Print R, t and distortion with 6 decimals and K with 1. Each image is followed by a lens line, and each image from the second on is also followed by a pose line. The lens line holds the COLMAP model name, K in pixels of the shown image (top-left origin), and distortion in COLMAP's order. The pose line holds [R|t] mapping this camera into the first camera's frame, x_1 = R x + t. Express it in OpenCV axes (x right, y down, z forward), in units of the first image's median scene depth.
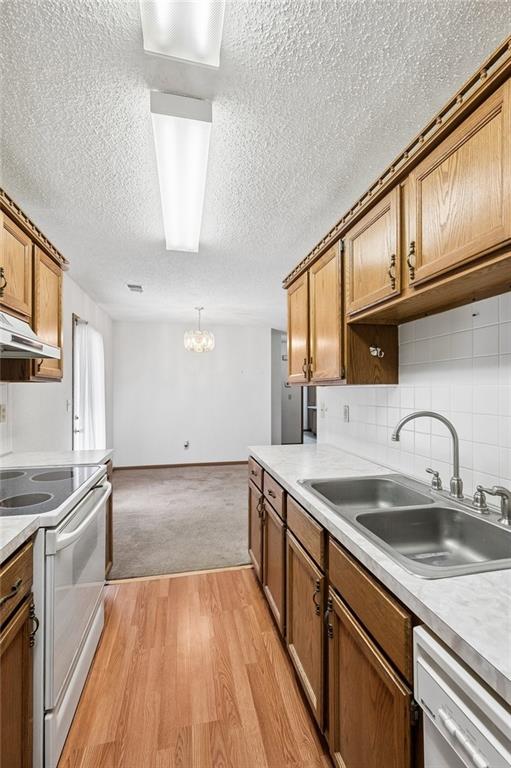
lens RADIAL K [[332.7, 0, 253.2], [0, 332.7, 394.1], [0, 0, 1]] dist [0.000612, 0.000099]
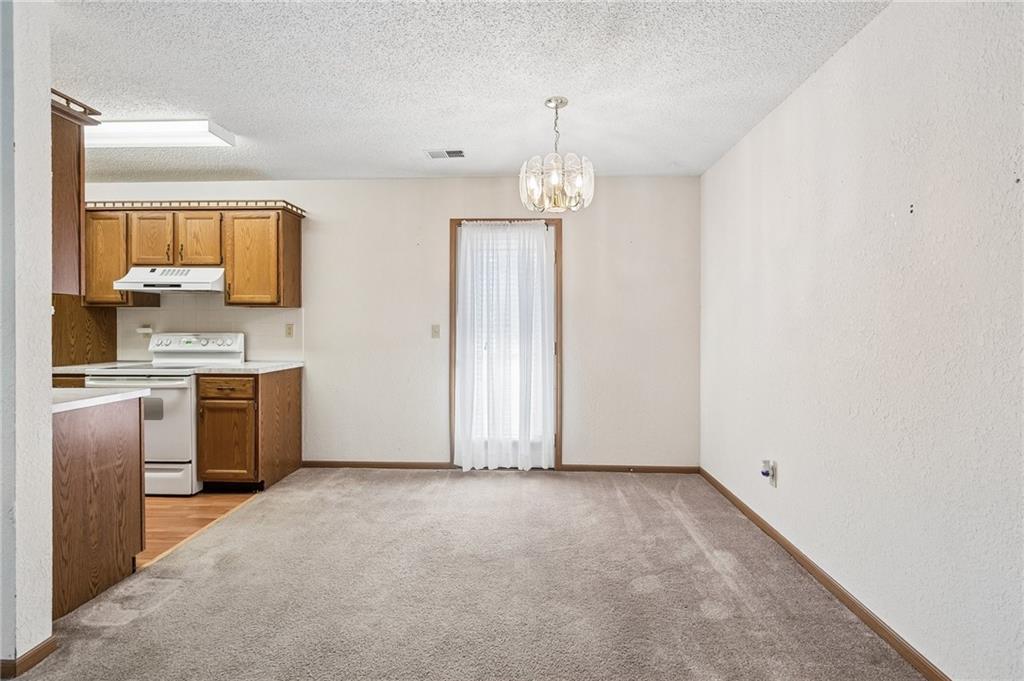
lens RADIAL K [[465.5, 0, 513.9], [0, 465.5, 330.2], [0, 0, 1]] dist [-0.002041, -0.000468]
pose [[-0.251684, 0.010670, -0.967751, 0.471519], [-0.011199, 0.999840, 0.013936, 0.010676], [0.967745, 0.014345, -0.251525, 1.297083]]
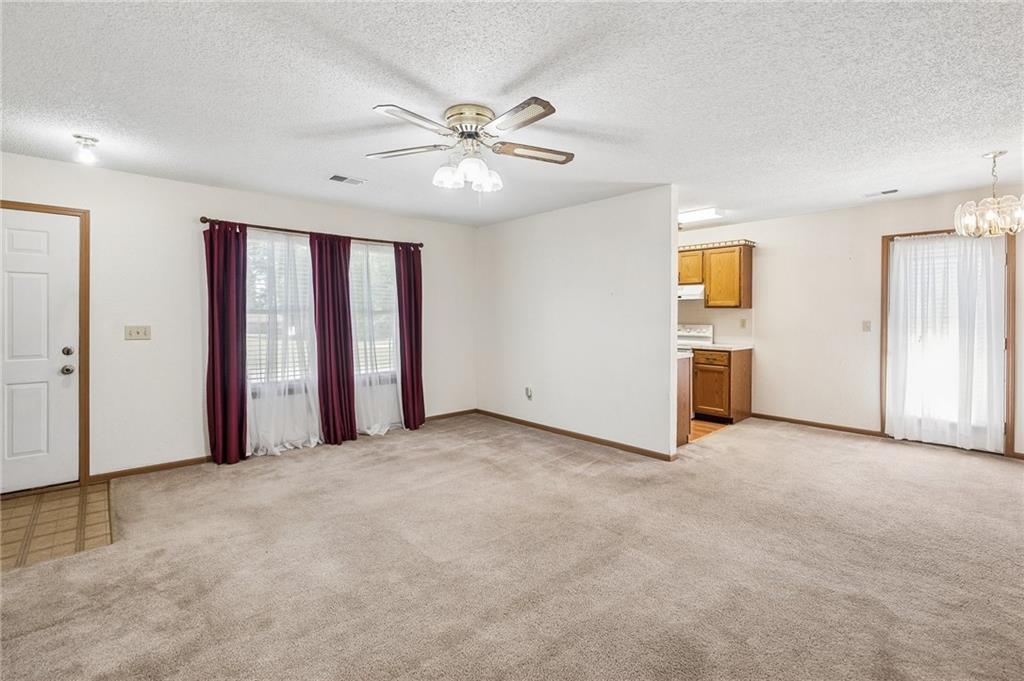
lens RADIAL K [[449.9, 0, 516.1], [0, 449.9, 318.3], [0, 0, 1]] dist [-0.000784, -0.000220]
pose [[-0.862491, 0.001971, -0.506068, 1.004797], [-0.006401, 0.999870, 0.014802, -0.004021], [0.506032, 0.016006, -0.862366, 1.459618]]
